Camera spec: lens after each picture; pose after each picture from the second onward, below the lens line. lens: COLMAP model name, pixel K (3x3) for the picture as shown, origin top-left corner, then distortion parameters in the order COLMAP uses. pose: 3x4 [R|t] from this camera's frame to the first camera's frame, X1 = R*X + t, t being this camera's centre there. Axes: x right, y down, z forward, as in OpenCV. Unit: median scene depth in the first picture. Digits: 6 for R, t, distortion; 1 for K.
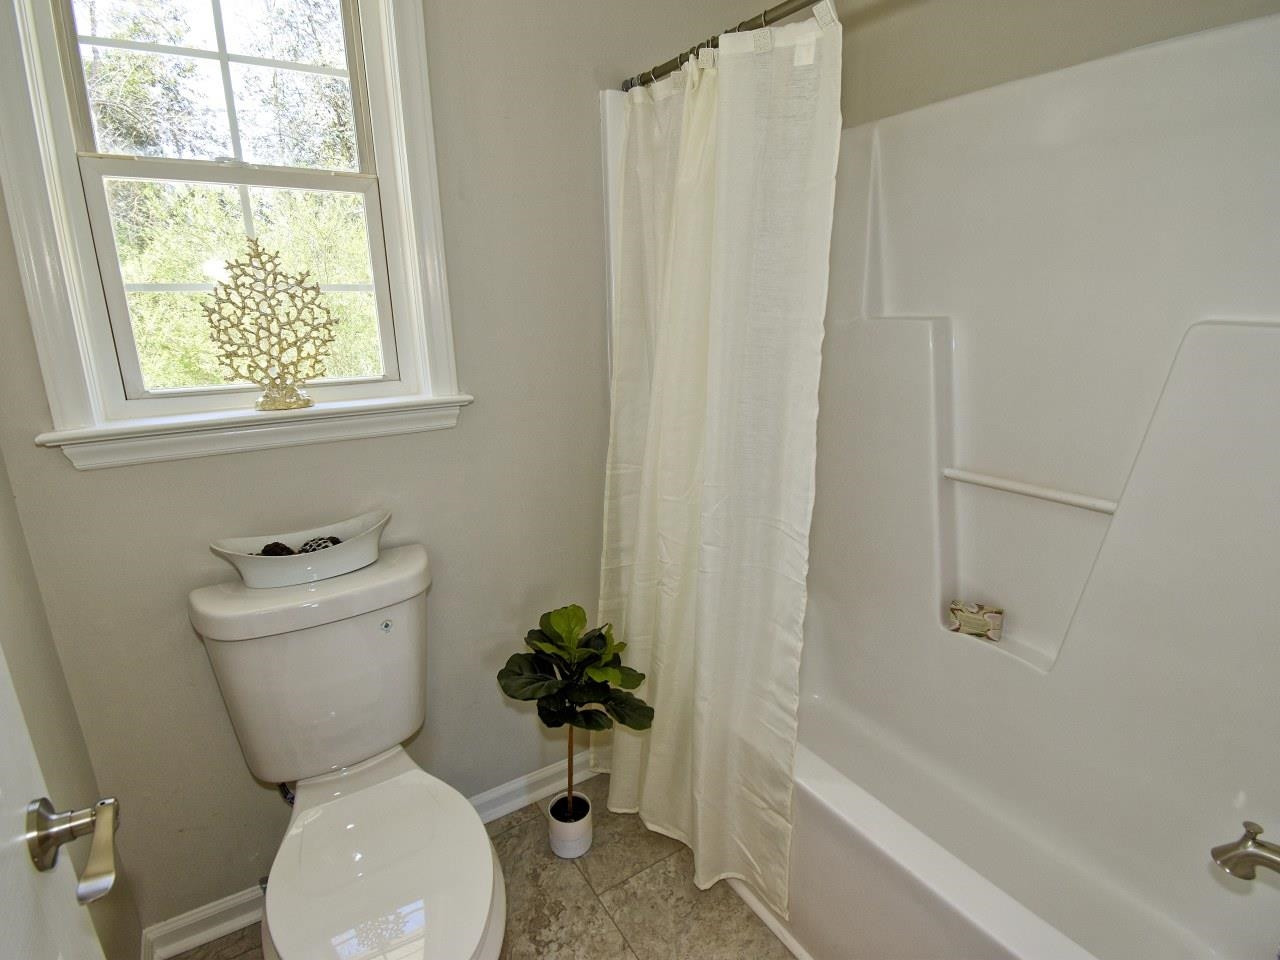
lens RADIAL K [[637.6, 0, 642.8], [0, 637.6, 480.9], [0, 0, 1]] dist [0.030763, -0.032351]
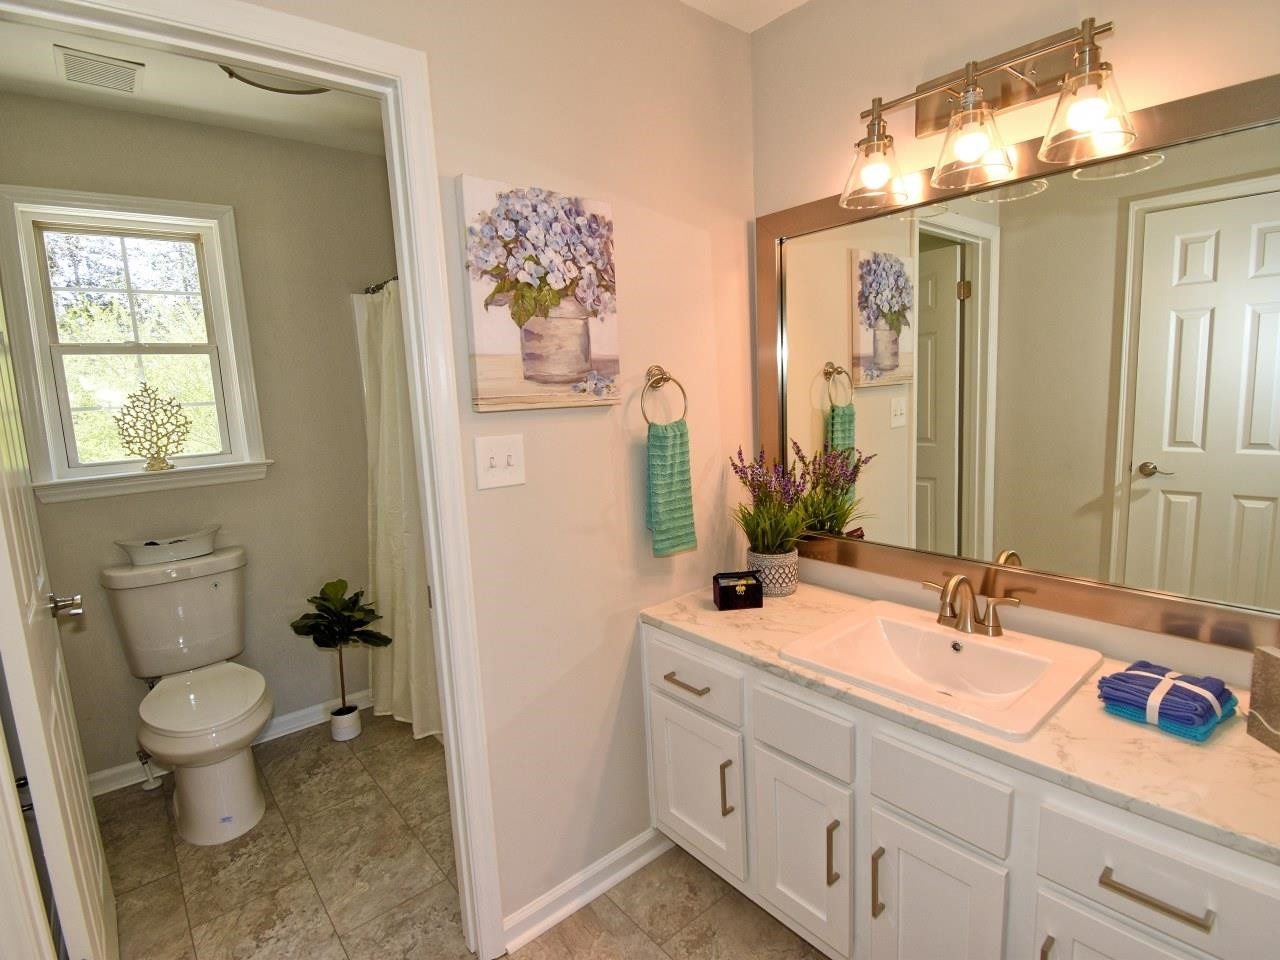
lens RADIAL K [[637.6, 0, 642.8], [0, 637.6, 480.9], [0, 0, 1]] dist [0.030763, -0.032351]
pose [[0.991780, -0.056838, 0.114634, 0.612058], [0.072547, 0.987787, -0.137889, 0.276149], [-0.105396, 0.145072, 0.983791, -0.964224]]
